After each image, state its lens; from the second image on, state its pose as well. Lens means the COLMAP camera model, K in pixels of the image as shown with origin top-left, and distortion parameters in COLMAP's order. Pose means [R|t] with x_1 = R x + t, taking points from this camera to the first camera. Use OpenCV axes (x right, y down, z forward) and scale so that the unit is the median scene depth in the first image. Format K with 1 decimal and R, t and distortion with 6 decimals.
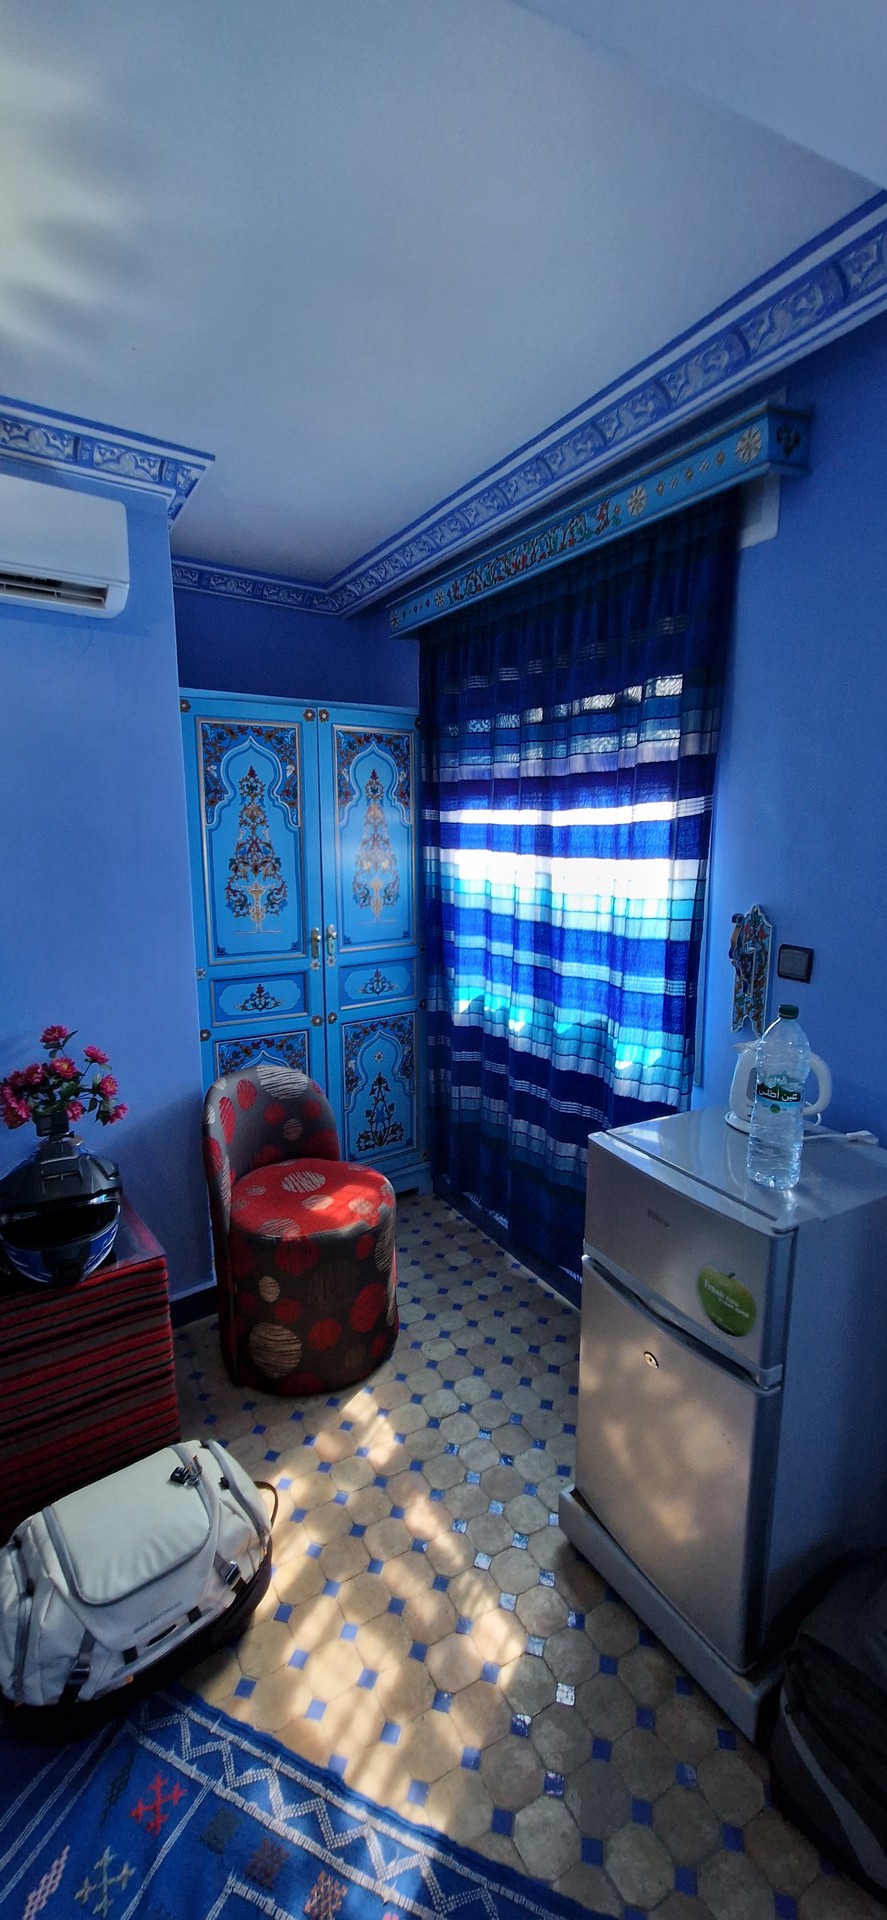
lens RADIAL K [[782.4, 0, 466.7], [0, 782.4, 959.5], [0, 0, 1]] dist [0.006439, -0.002669]
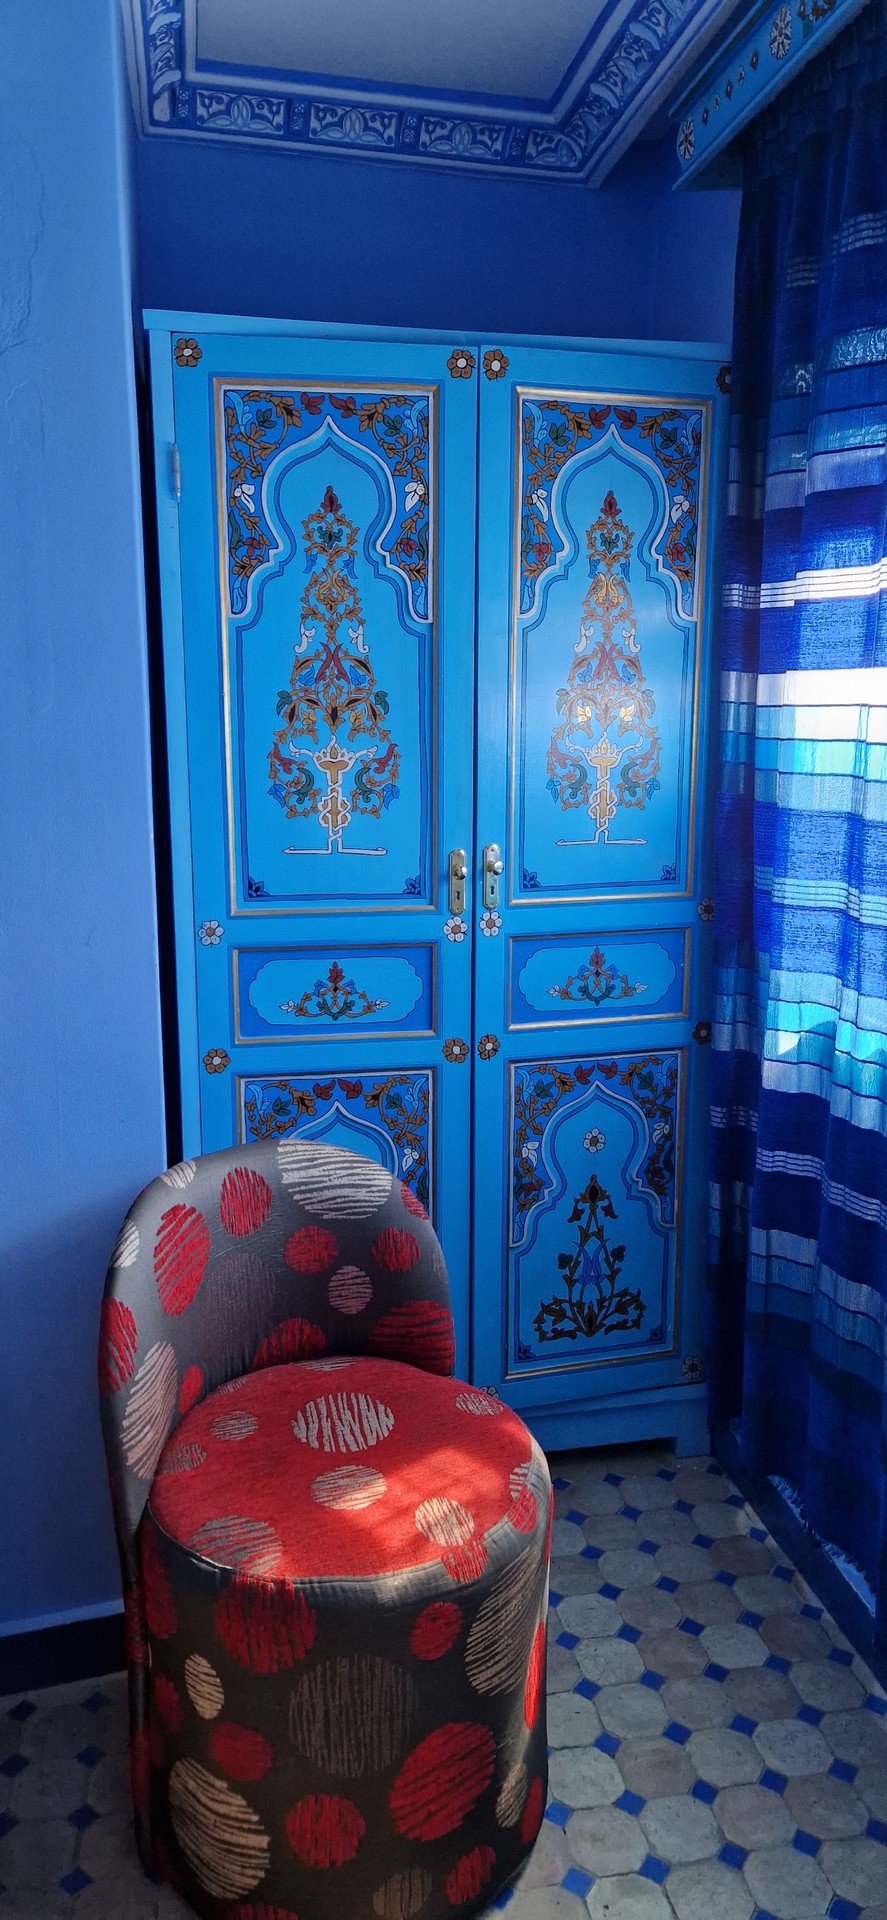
lens RADIAL K [[1293.2, 0, 432.3], [0, 1293.2, 963.9], [0, 0, 1]] dist [0.075605, -0.070213]
pose [[0.936247, 0.061228, -0.345966, 0.066878], [-0.055713, 0.998112, 0.025873, 0.009553], [0.346897, -0.004949, 0.937890, 0.323286]]
